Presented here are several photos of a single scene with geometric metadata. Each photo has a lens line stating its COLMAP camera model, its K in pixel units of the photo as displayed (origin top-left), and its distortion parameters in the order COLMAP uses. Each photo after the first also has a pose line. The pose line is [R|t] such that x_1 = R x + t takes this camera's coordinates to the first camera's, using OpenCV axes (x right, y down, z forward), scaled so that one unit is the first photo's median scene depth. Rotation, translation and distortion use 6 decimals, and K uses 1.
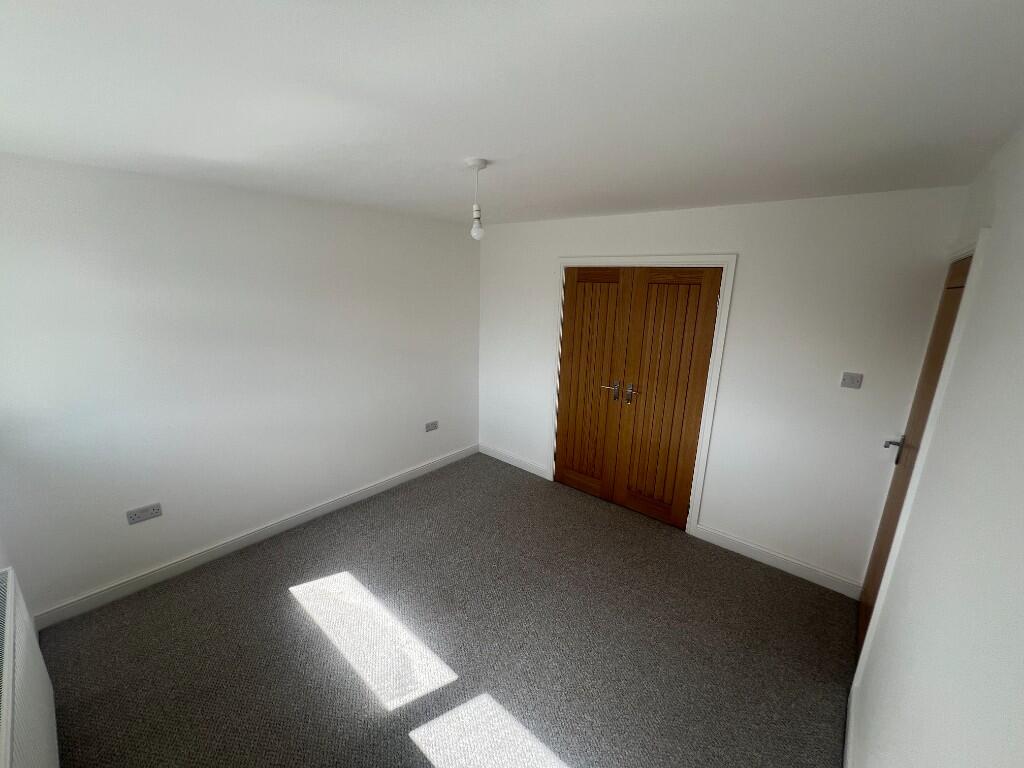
lens RADIAL K [[409.0, 0, 509.2], [0, 409.0, 384.0], [0, 0, 1]] dist [-0.000503, -0.000275]
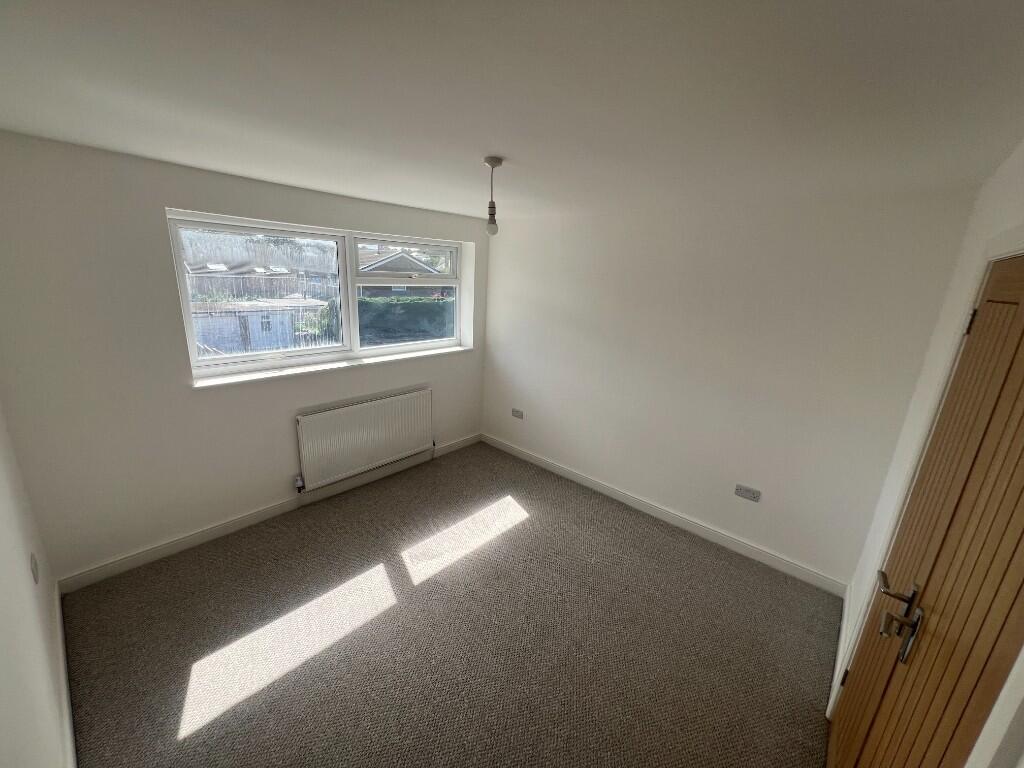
lens RADIAL K [[409.0, 0, 508.1], [0, 409.0, 386.6], [0, 0, 1]] dist [-0.000503, -0.000275]
pose [[-0.020063, 0.245293, -0.969241, 0.725973], [-0.290515, 0.926178, 0.240408, -0.184659], [0.956660, 0.286402, 0.052680, 0.794259]]
